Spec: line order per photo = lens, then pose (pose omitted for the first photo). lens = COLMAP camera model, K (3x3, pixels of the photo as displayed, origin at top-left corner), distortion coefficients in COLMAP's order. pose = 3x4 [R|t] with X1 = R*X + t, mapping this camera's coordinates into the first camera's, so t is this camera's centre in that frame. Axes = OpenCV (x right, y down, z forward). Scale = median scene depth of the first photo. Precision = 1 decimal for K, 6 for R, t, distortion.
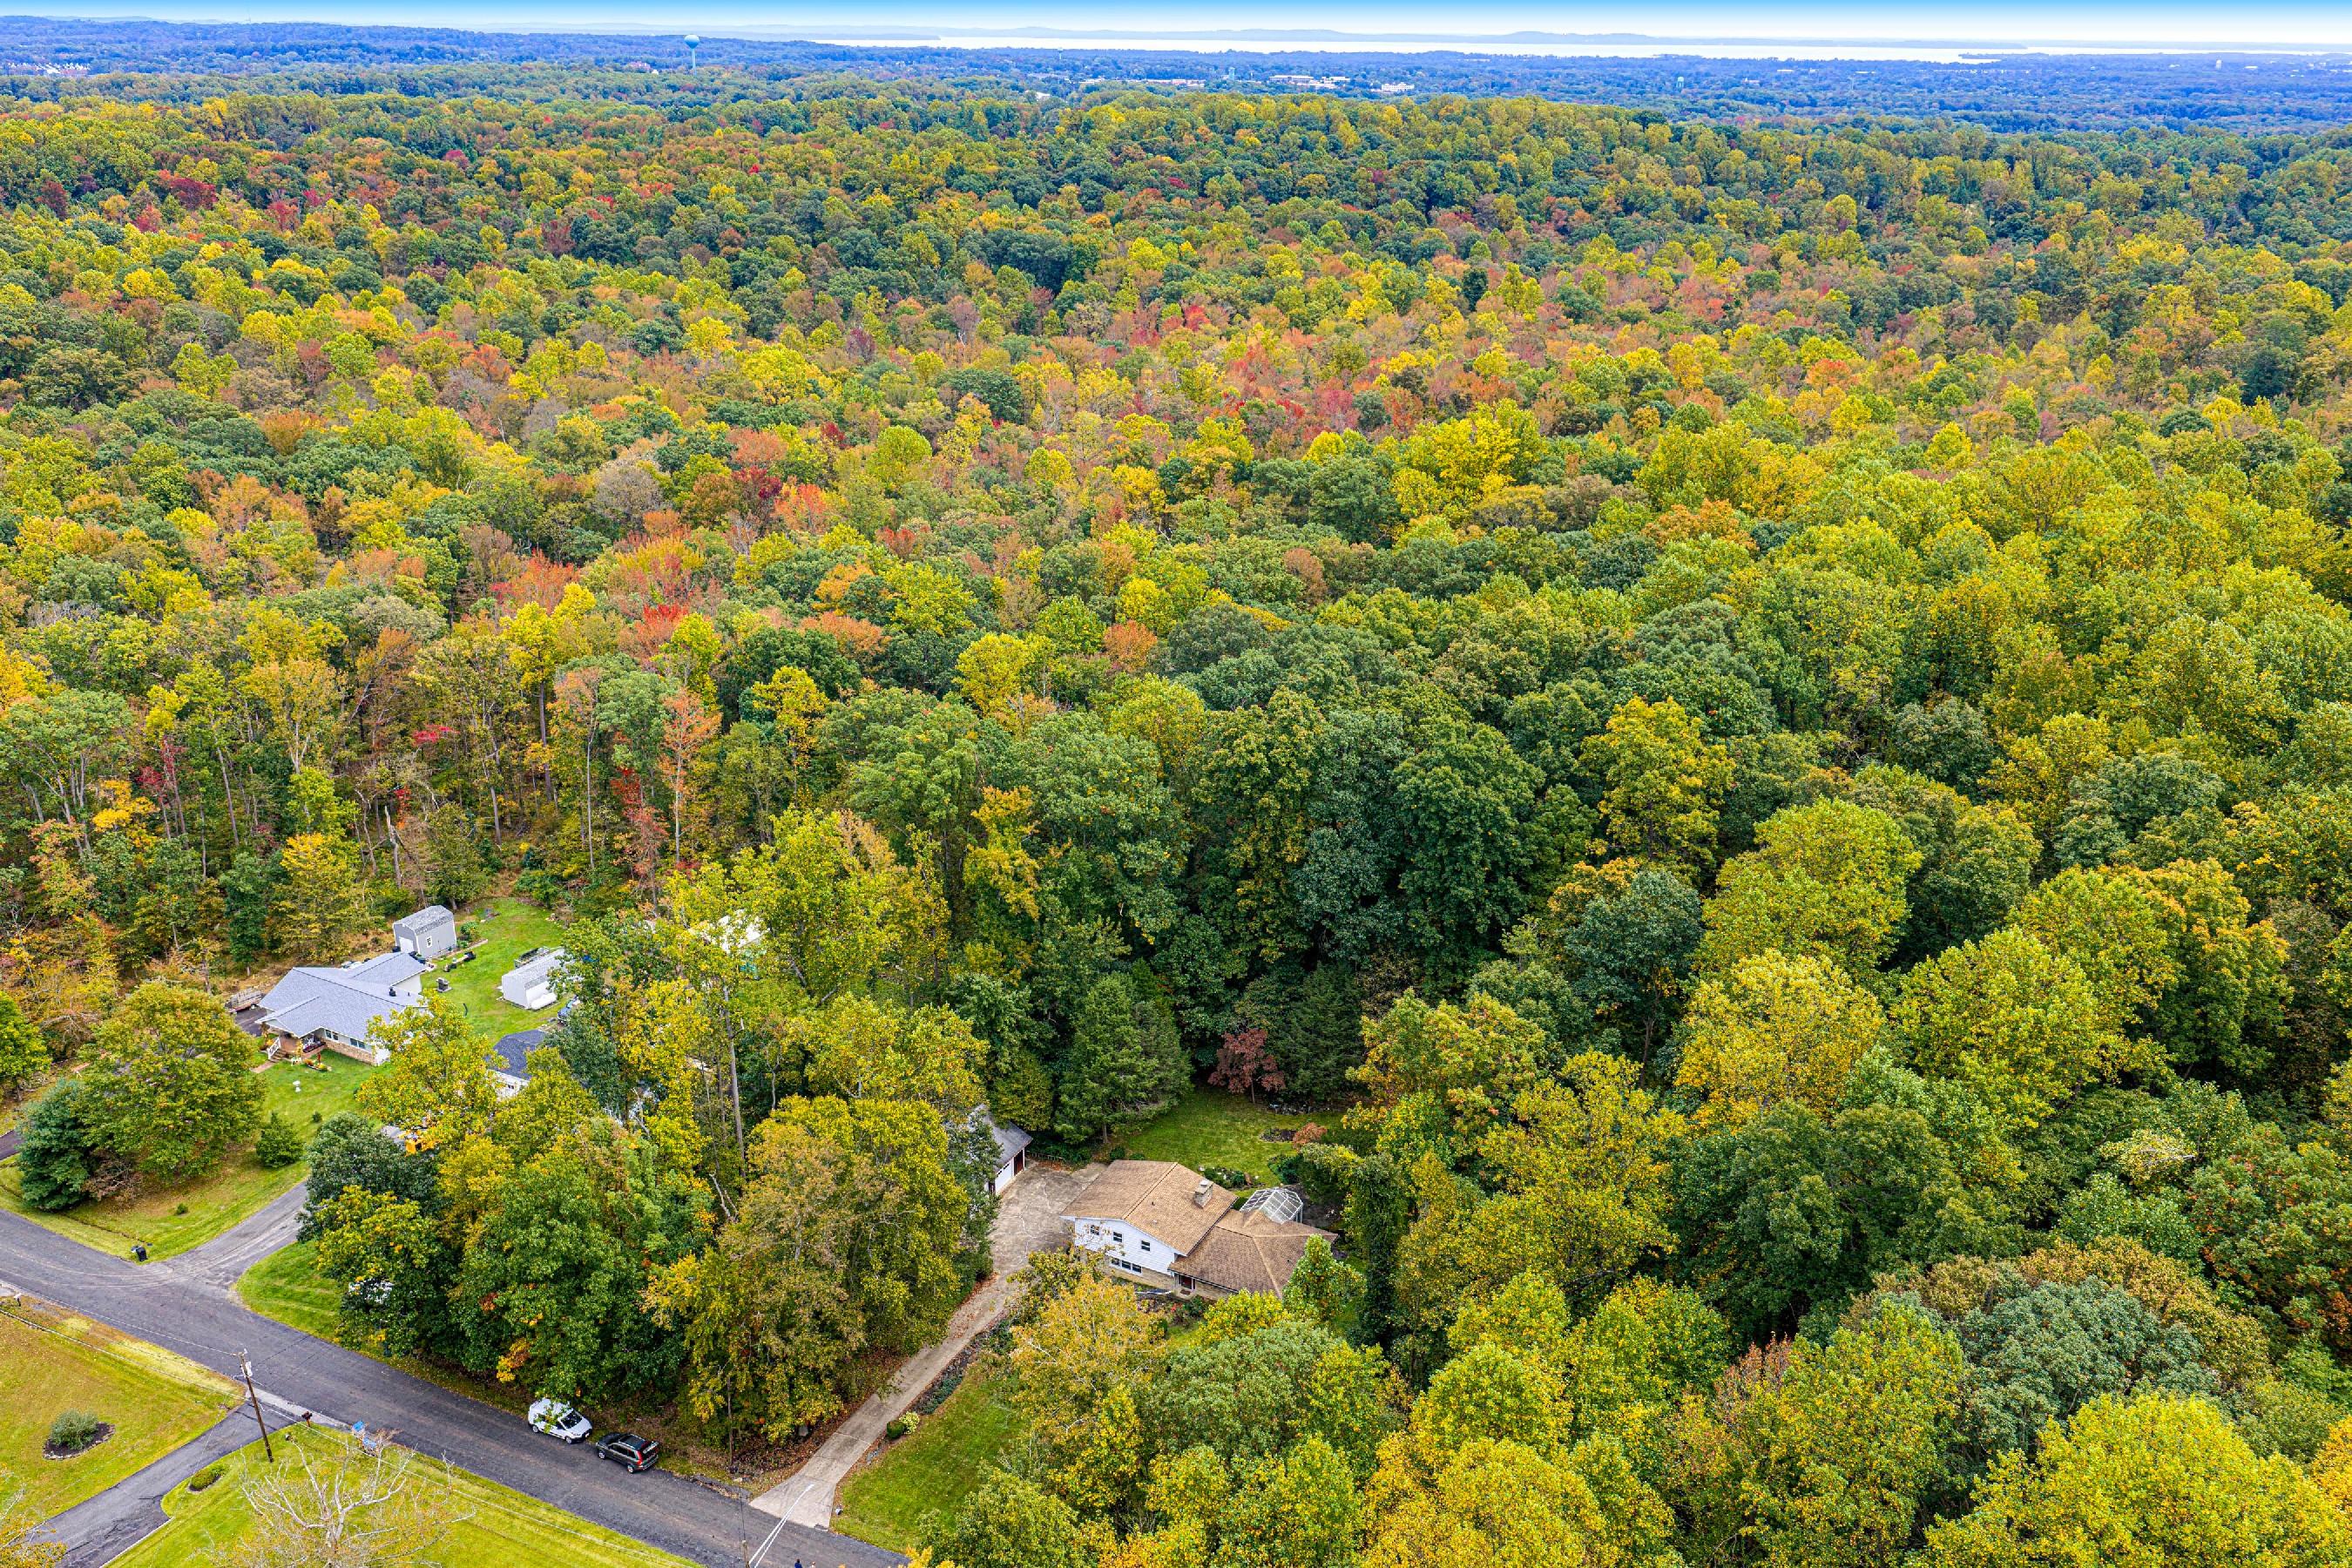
lens RADIAL K [[1934.8, 0, 1196.5], [0, 1934.8, 788.0], [0, 0, 1]] dist [0.027024, -0.048432]
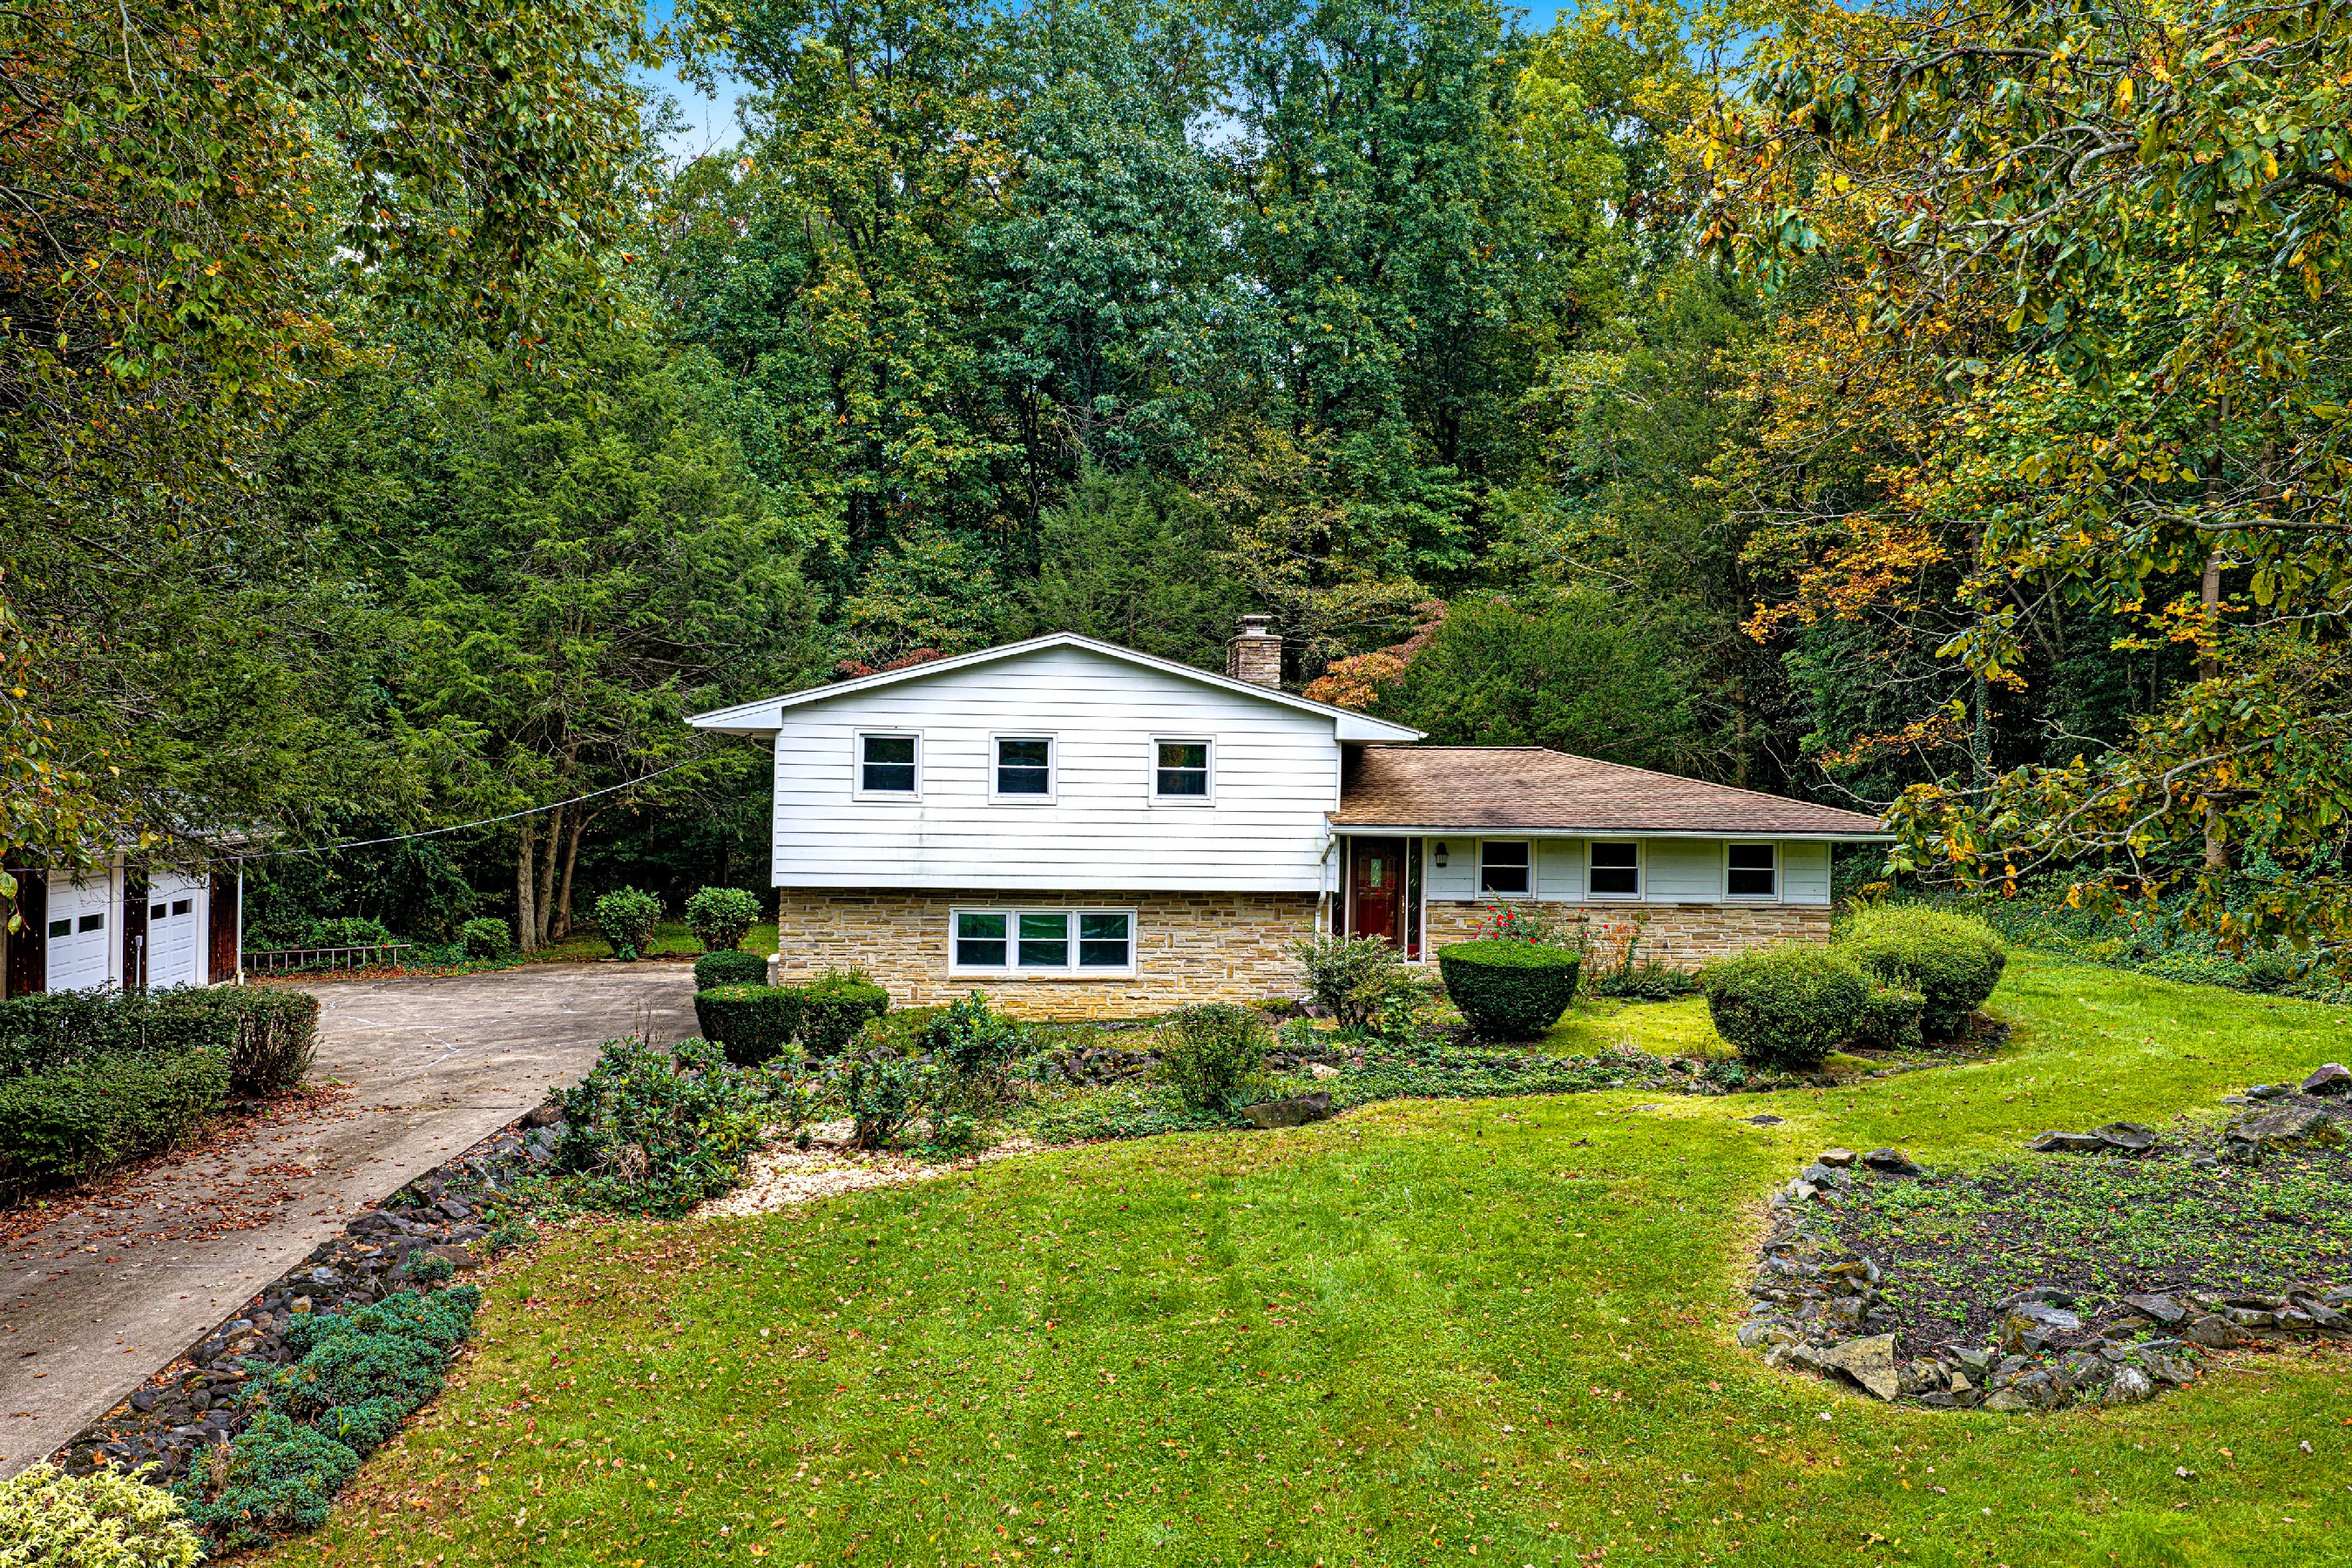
lens RADIAL K [[1977.2, 0, 1199.5], [0, 1977.2, 788.4], [0, 0, 1]] dist [0.024079, -0.042147]
pose [[0.832397, -0.000210, 0.554179, -0.121806], [0.200767, 0.932184, -0.301207, 0.263201], [-0.516534, 0.361985, 0.775990, 0.733286]]
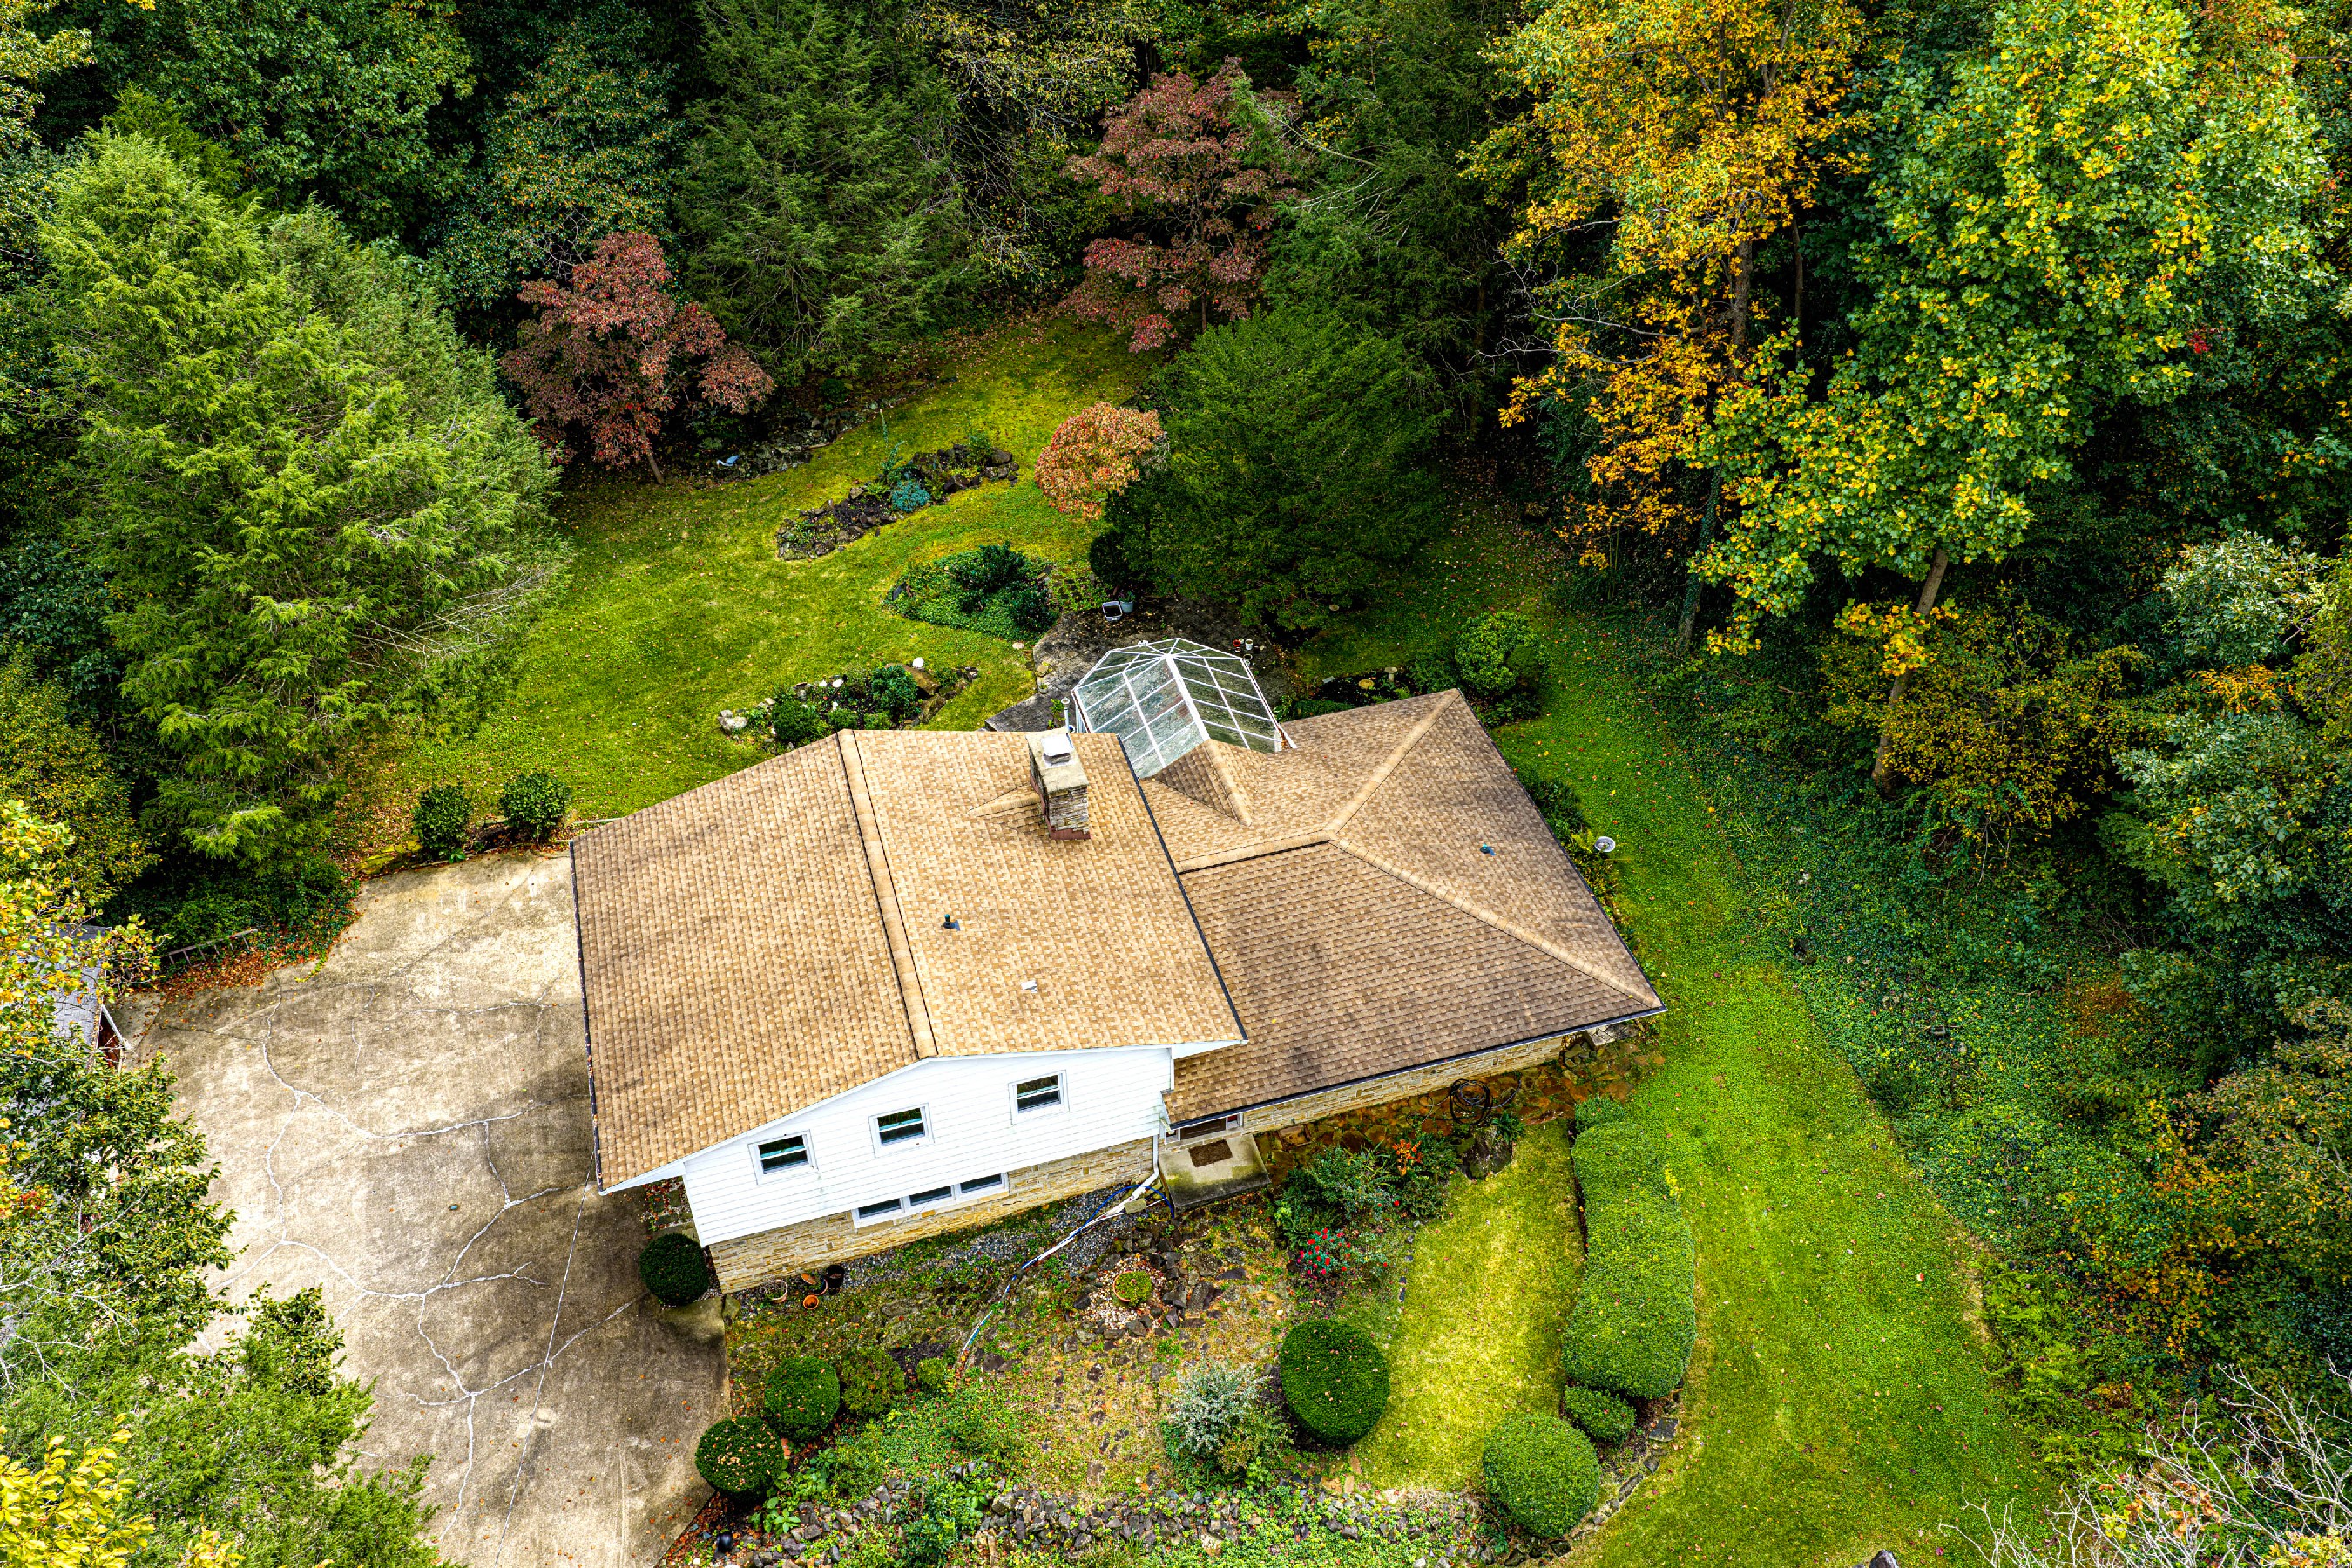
lens RADIAL K [[1934.8, 0, 1196.5], [0, 1934.8, 788.0], [0, 0, 1]] dist [0.027024, -0.048432]
pose [[0.719532, -0.470583, 0.510710, -0.099326], [0.268363, 0.866694, 0.420504, 0.098303], [-0.640511, -0.165511, 0.749901, 0.716636]]
